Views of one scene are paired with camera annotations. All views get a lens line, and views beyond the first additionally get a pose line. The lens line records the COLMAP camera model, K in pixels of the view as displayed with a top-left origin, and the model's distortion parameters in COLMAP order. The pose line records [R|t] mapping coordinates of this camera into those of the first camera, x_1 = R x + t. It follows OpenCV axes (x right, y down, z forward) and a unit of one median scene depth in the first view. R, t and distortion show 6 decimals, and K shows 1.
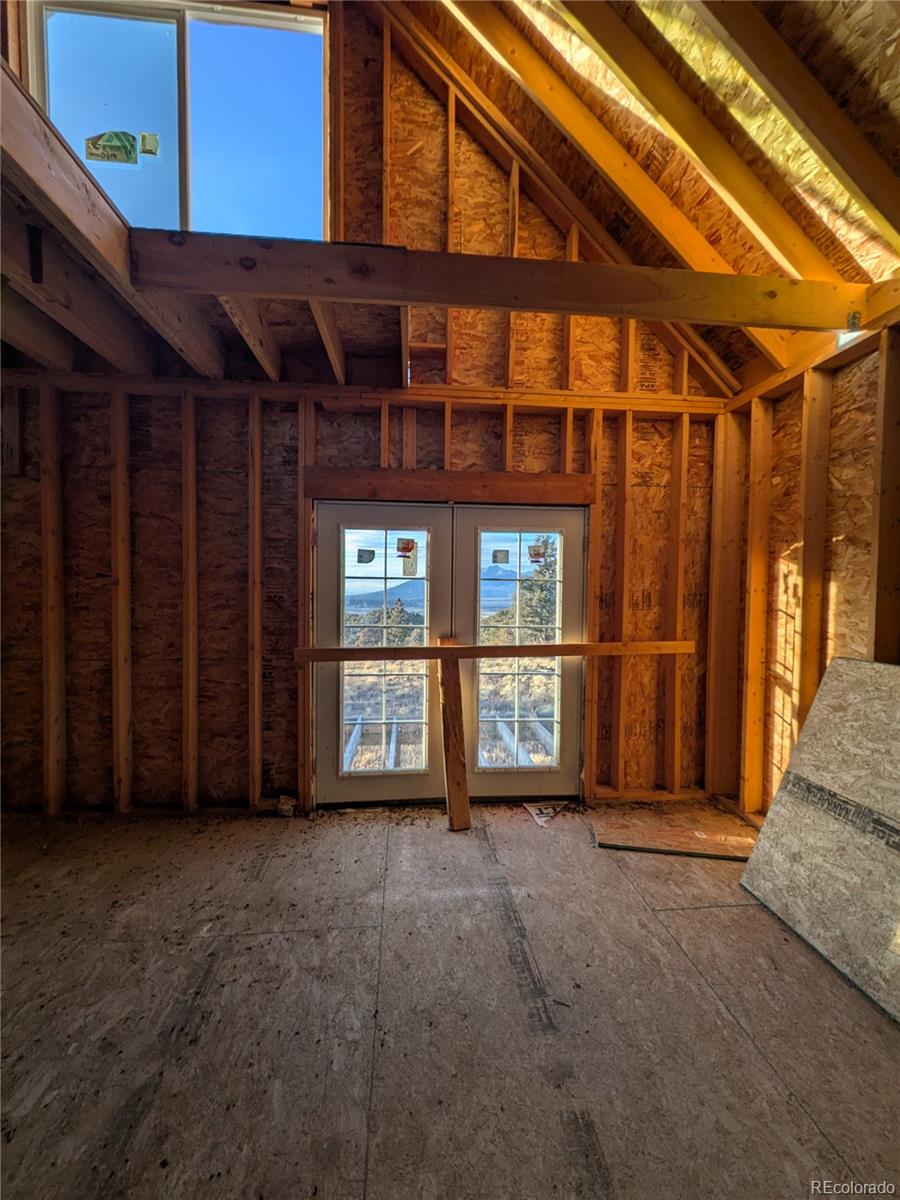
lens RADIAL K [[476.2, 0, 454.4], [0, 476.2, 604.1], [0, 0, 1]] dist [-0.001775, -0.000198]
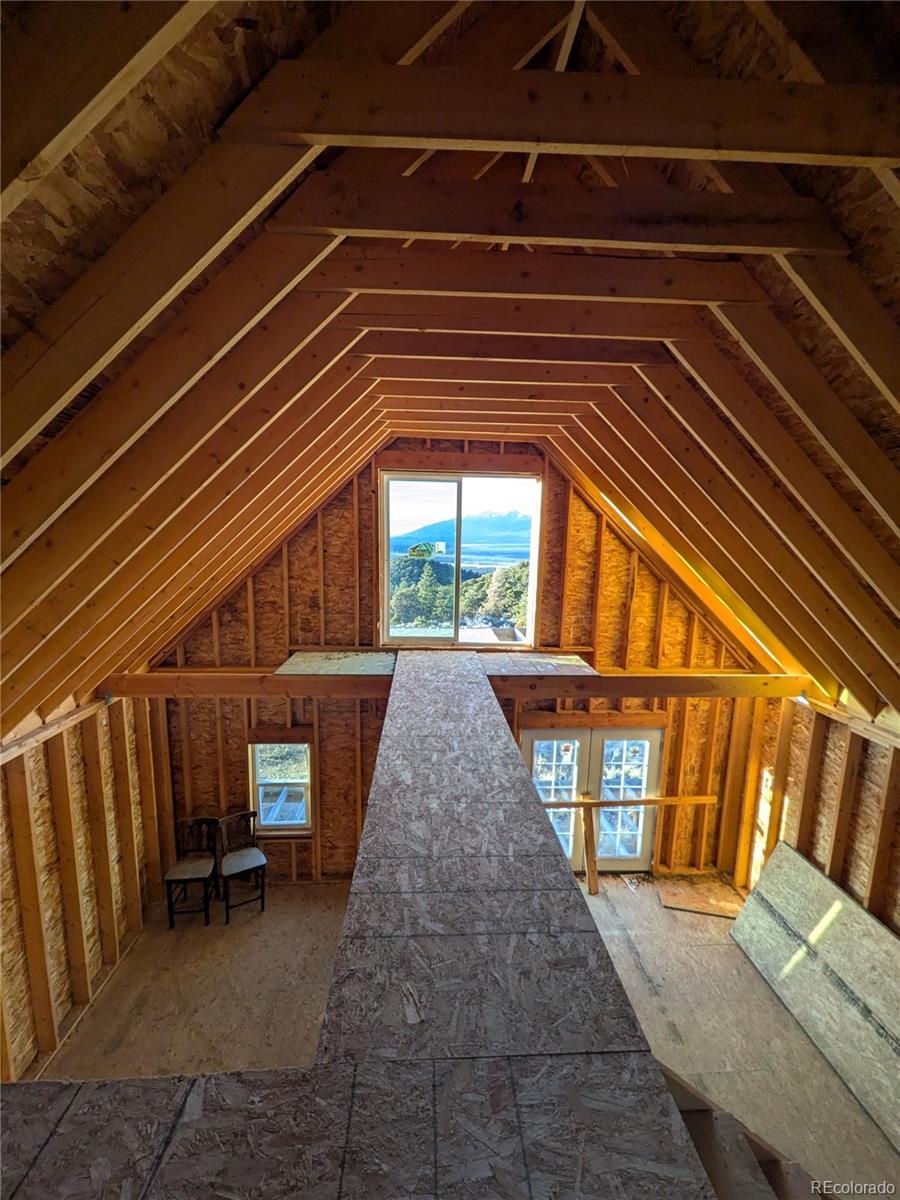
lens RADIAL K [[476.2, 0, 454.4], [0, 476.2, 604.1], [0, 0, 1]] dist [-0.001775, -0.000198]
pose [[0.999218, 0.015321, -0.036441, -0.504411], [-0.011083, 0.993444, 0.113784, -0.938938], [0.037945, -0.113291, 0.992837, -0.870351]]
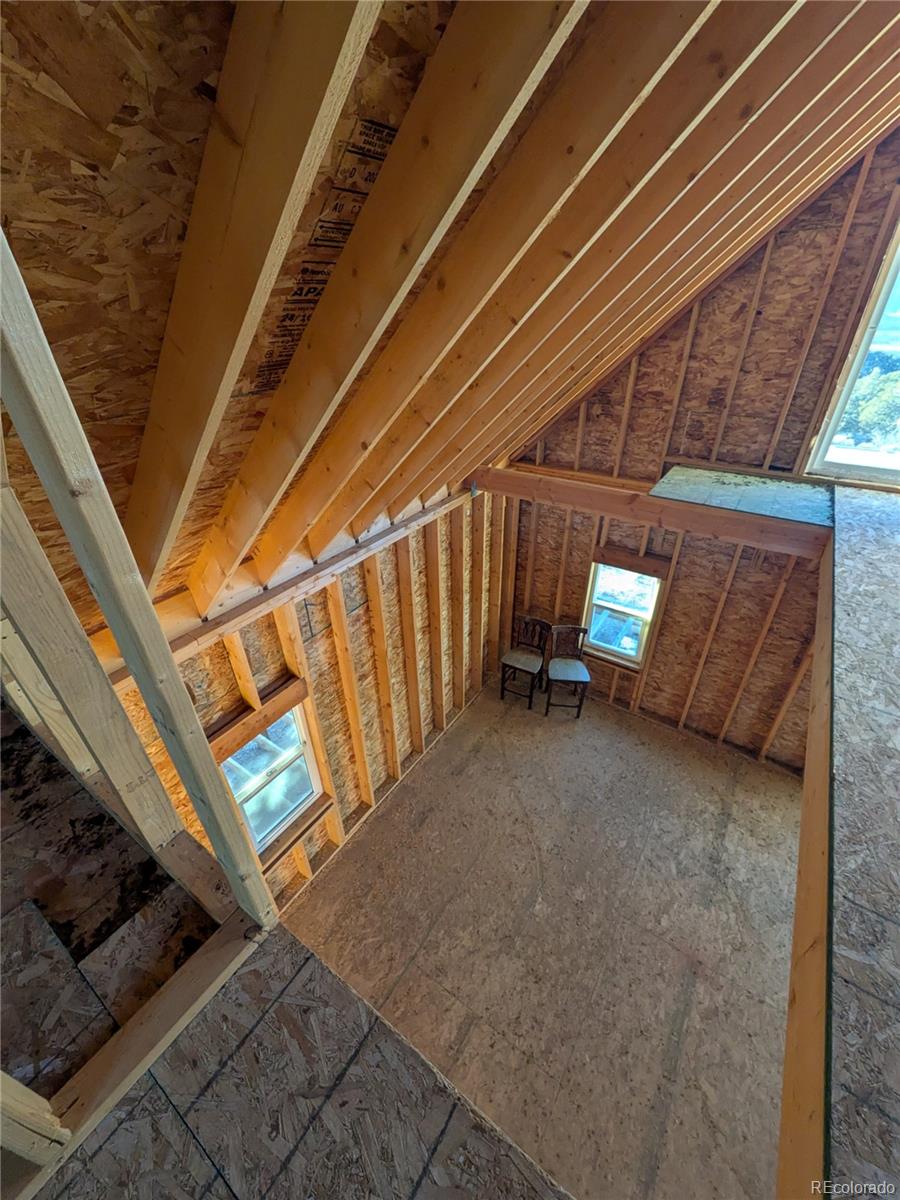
lens RADIAL K [[476.2, 0, 454.4], [0, 476.2, 604.1], [0, 0, 1]] dist [-0.001775, -0.000198]
pose [[0.769032, 0.321025, -0.552749, -0.763812], [0.004366, 0.862081, 0.506752, -0.905073], [0.639195, -0.392122, 0.661566, -0.607247]]
